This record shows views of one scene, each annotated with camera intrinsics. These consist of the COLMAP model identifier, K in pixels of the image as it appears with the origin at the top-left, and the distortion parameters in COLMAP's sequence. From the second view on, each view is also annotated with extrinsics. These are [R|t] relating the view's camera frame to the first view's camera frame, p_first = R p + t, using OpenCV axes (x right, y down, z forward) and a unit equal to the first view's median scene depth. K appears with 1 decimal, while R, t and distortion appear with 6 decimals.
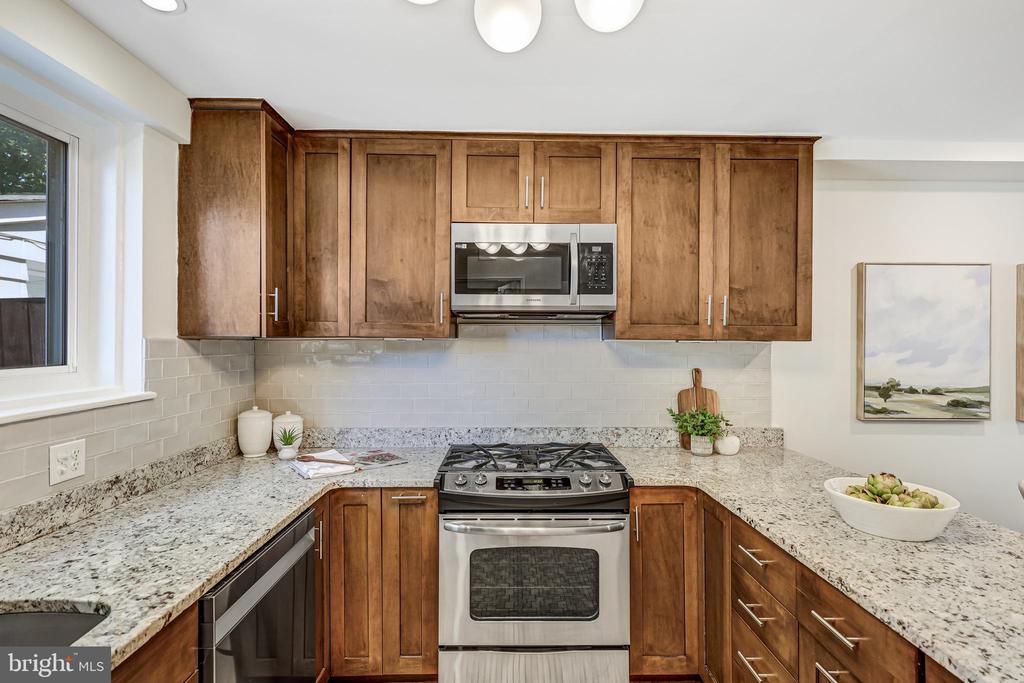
lens RADIAL K [[481.7, 0, 506.5], [0, 481.7, 340.3], [0, 0, 1]] dist [-0.001205, 0.001672]
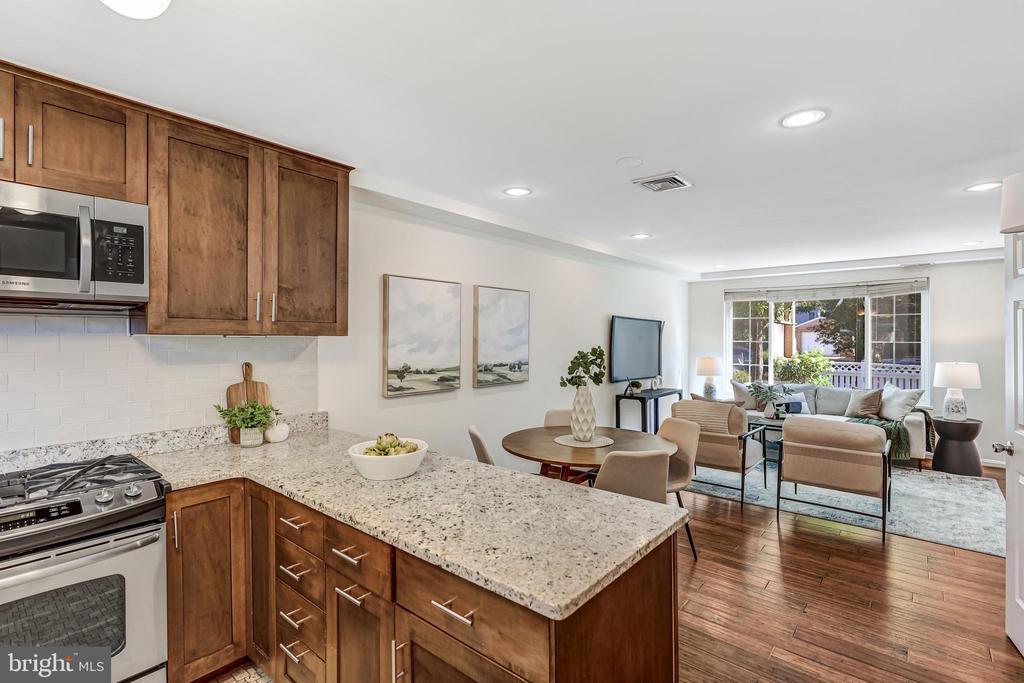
lens RADIAL K [[481.7, 0, 514.6], [0, 481.7, 339.1], [0, 0, 1]] dist [-0.001205, 0.001672]
pose [[0.651813, -0.007481, 0.758343, -0.008666], [-0.003214, 0.999915, 0.012627, -0.006873], [-0.758373, -0.010668, 0.651733, -0.102254]]
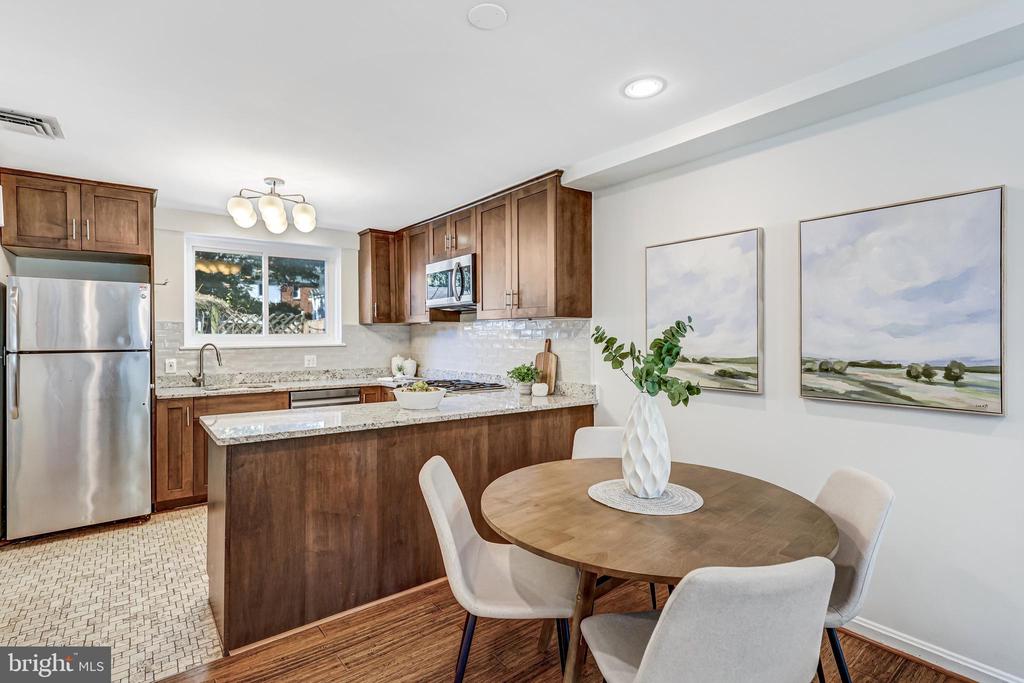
lens RADIAL K [[481.7, 0, 505.9], [0, 481.7, 339.5], [0, 0, 1]] dist [-0.001205, 0.001672]
pose [[0.608323, 0.000994, -0.793689, 1.663912], [0.007157, 0.999952, 0.006738, 0.057565], [0.793657, -0.009779, 0.608286, 0.033216]]
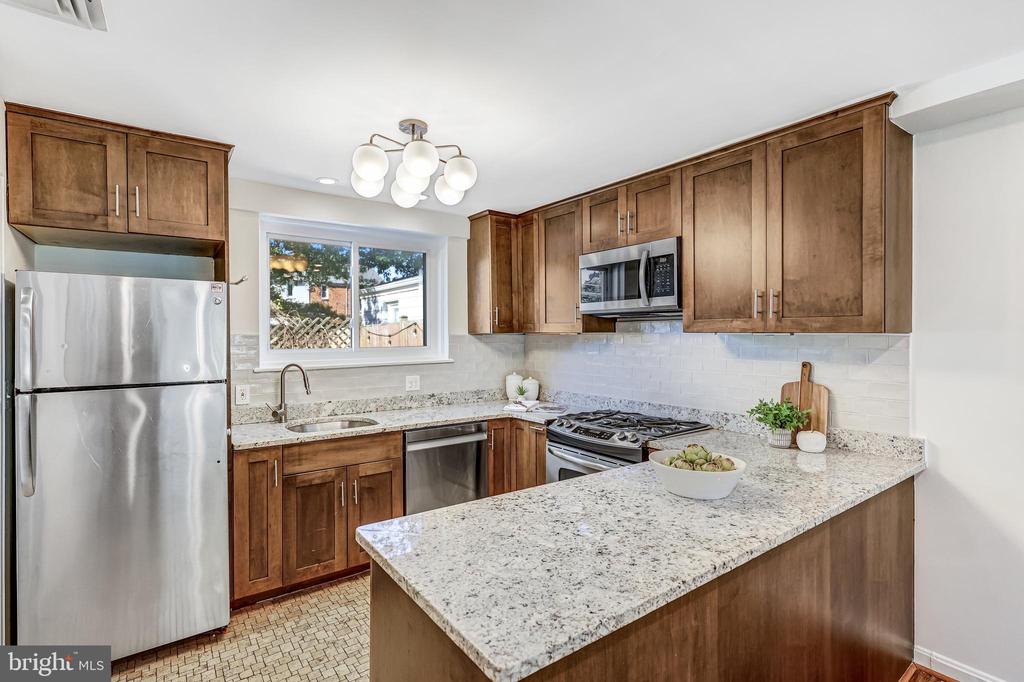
lens RADIAL K [[481.7, 0, 512.0], [0, 481.7, 340.1], [0, 0, 1]] dist [-0.001205, 0.001672]
pose [[0.585418, 0.003035, -0.810726, 0.955874], [0.007610, 0.999928, 0.009237, 0.001694], [0.810696, -0.011577, 0.585353, -0.041527]]
